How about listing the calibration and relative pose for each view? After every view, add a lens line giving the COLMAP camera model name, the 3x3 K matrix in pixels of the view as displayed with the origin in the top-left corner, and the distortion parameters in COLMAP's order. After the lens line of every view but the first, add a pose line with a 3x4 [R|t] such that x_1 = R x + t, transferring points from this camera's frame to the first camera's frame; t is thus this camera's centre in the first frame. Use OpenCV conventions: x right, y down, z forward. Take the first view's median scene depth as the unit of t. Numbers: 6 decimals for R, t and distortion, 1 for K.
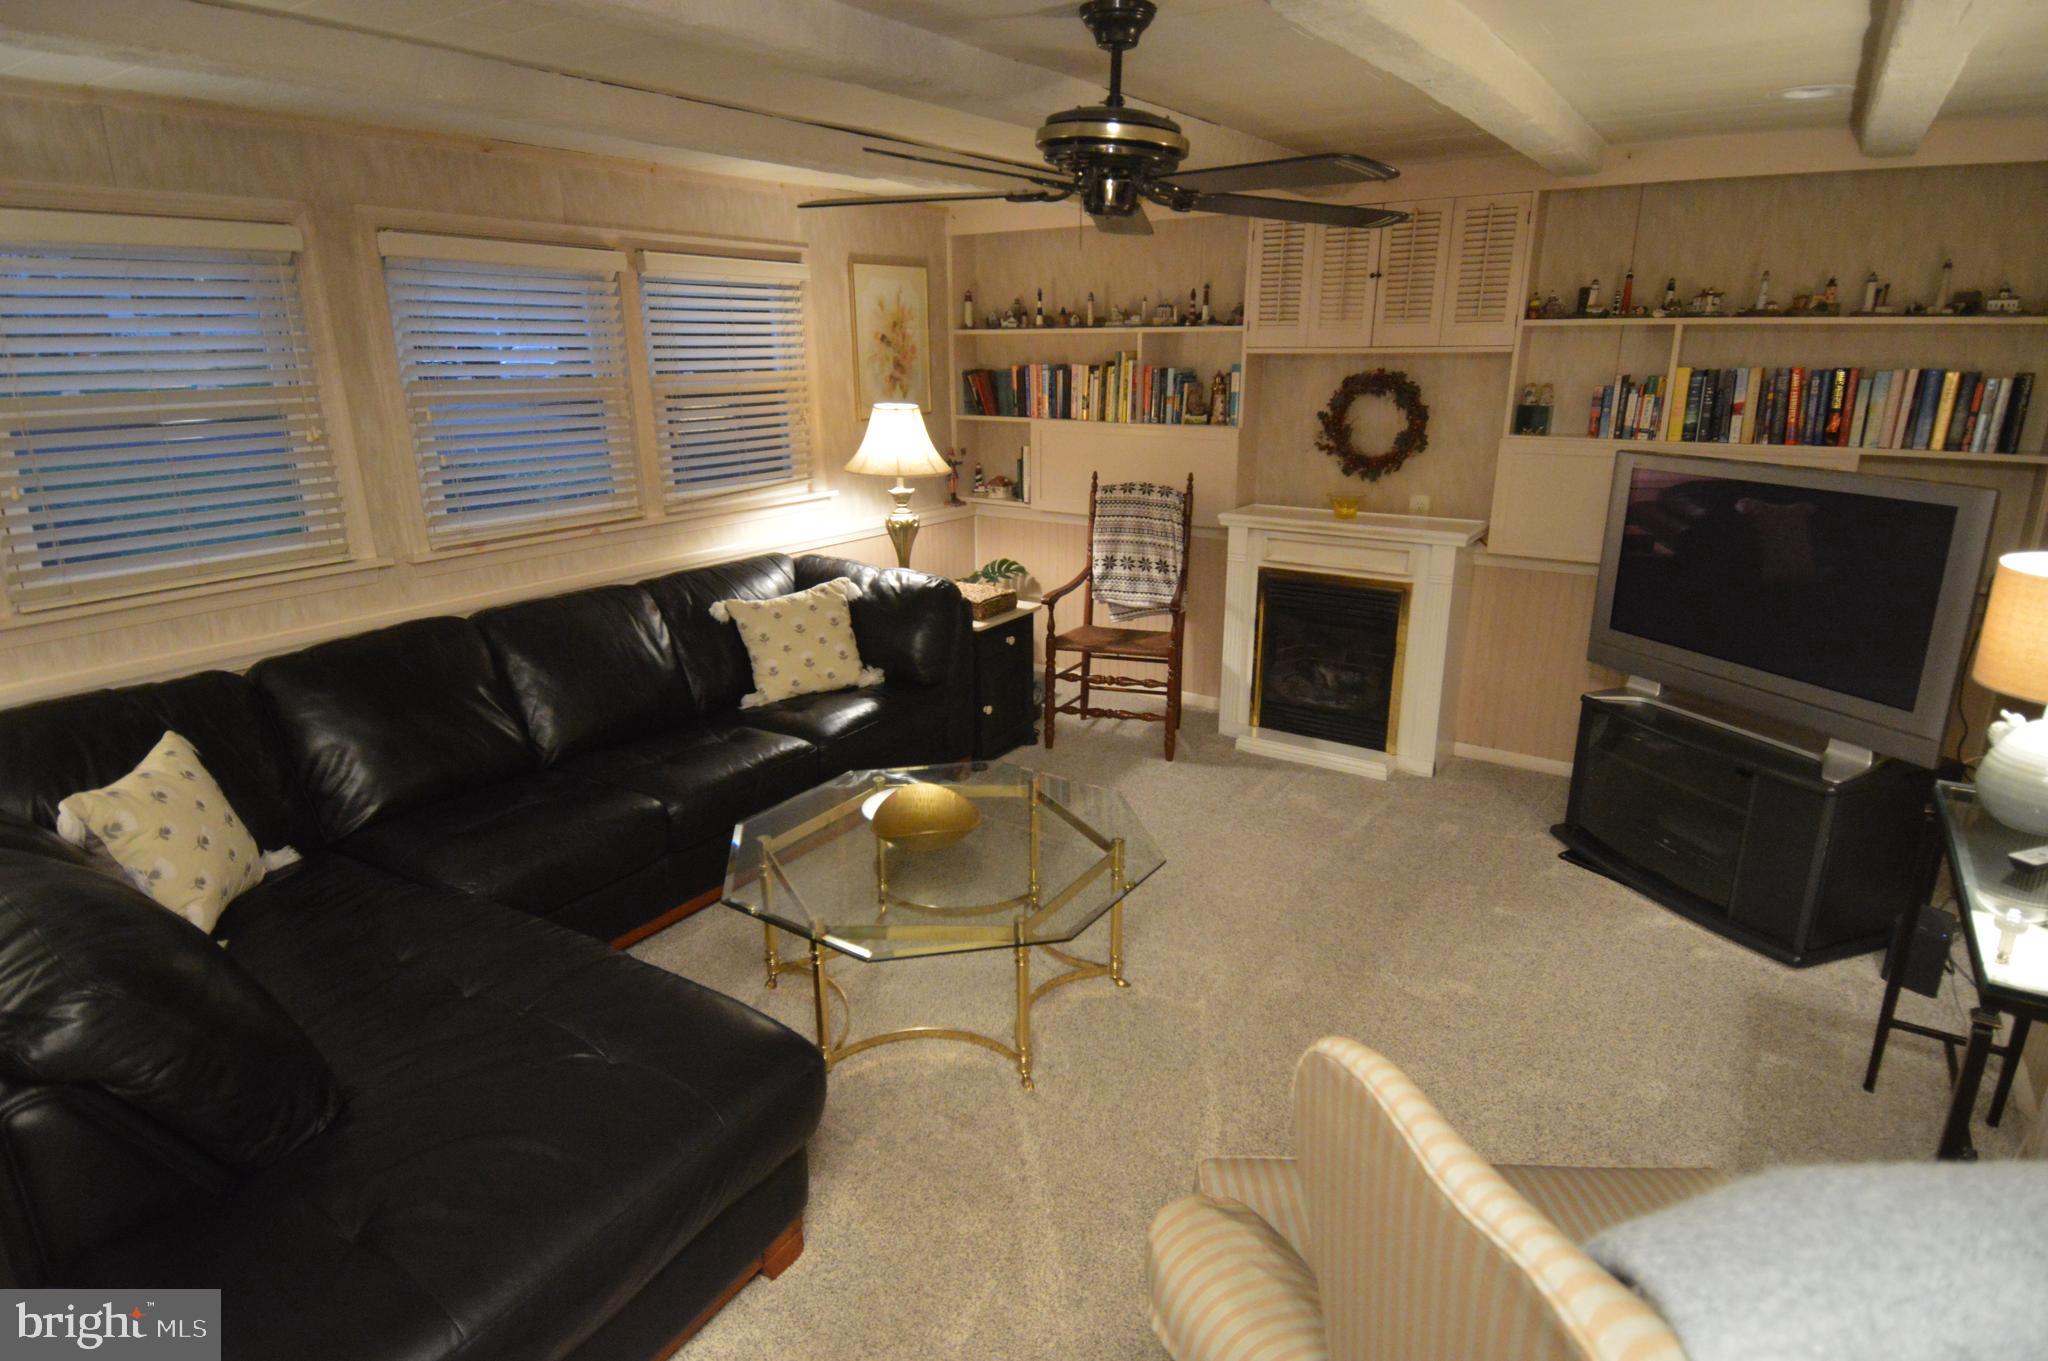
lens RADIAL K [[1094.2, 0, 1034.1], [0, 1094.2, 674.8], [0, 0, 1]] dist [0.043453, -0.047638]
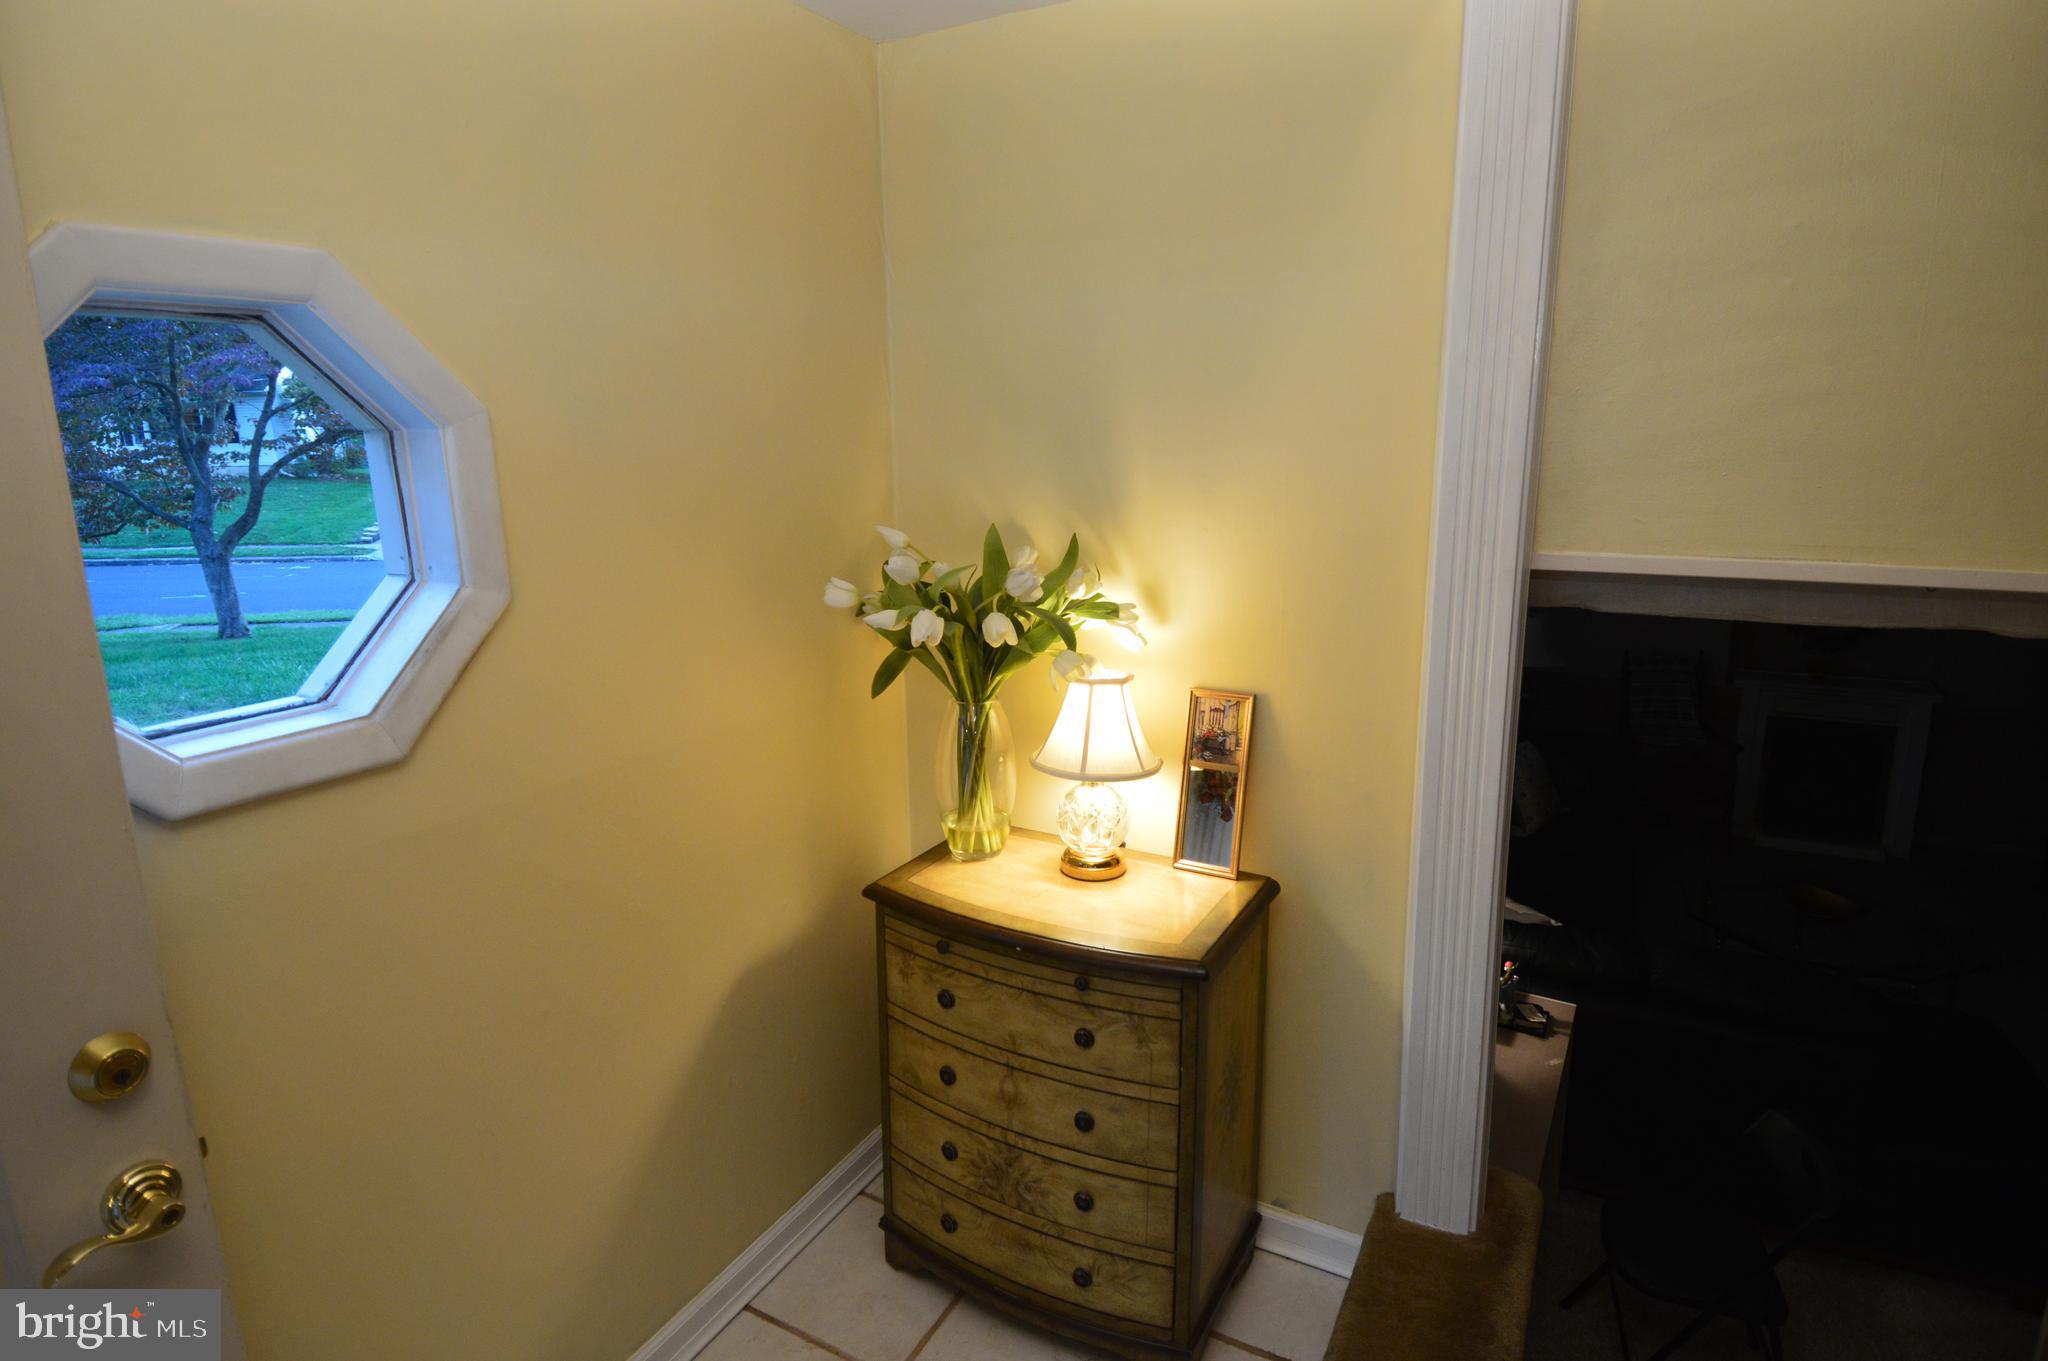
lens RADIAL K [[1094.2, 0, 1020.1], [0, 1094.2, 677.1], [0, 0, 1]] dist [0.043453, -0.047638]
pose [[0.994181, -0.034341, 0.102098, -0.933126], [0.042509, 0.995974, -0.078929, -0.078857], [-0.098976, 0.082810, 0.991638, -0.343861]]
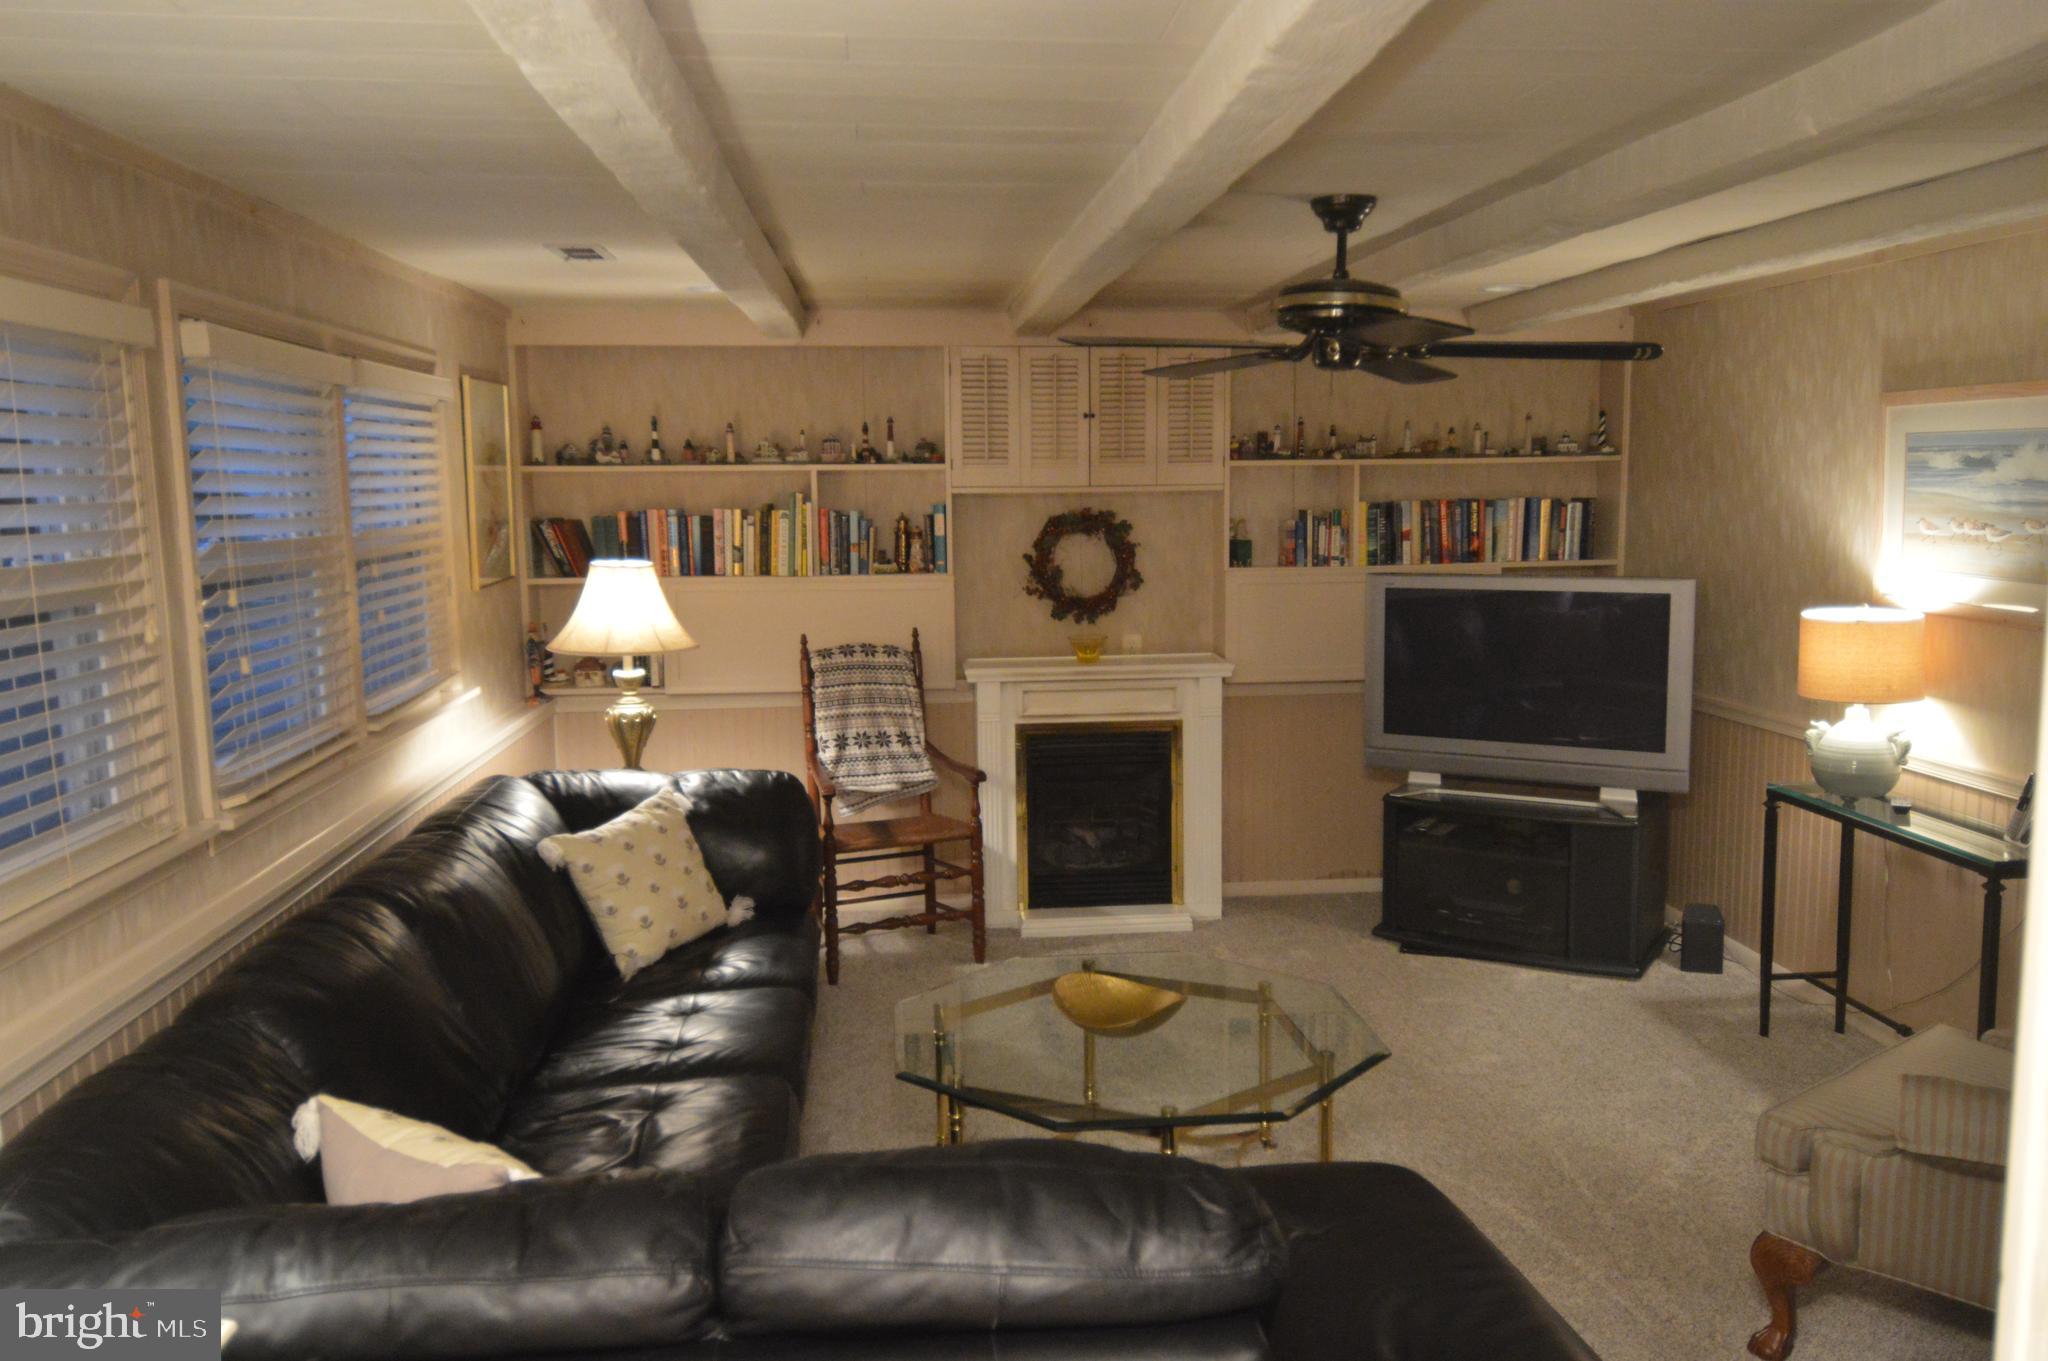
lens RADIAL K [[1555.6, 0, 1040.2], [0, 1555.6, 662.9], [0, 0, 1]] dist [0.060286, -0.065309]
pose [[0.760044, -0.079000, 0.645052, -0.604114], [0.193346, 0.975125, -0.108389, -0.007062], [-0.620443, 0.207098, 0.756413, 0.027122]]
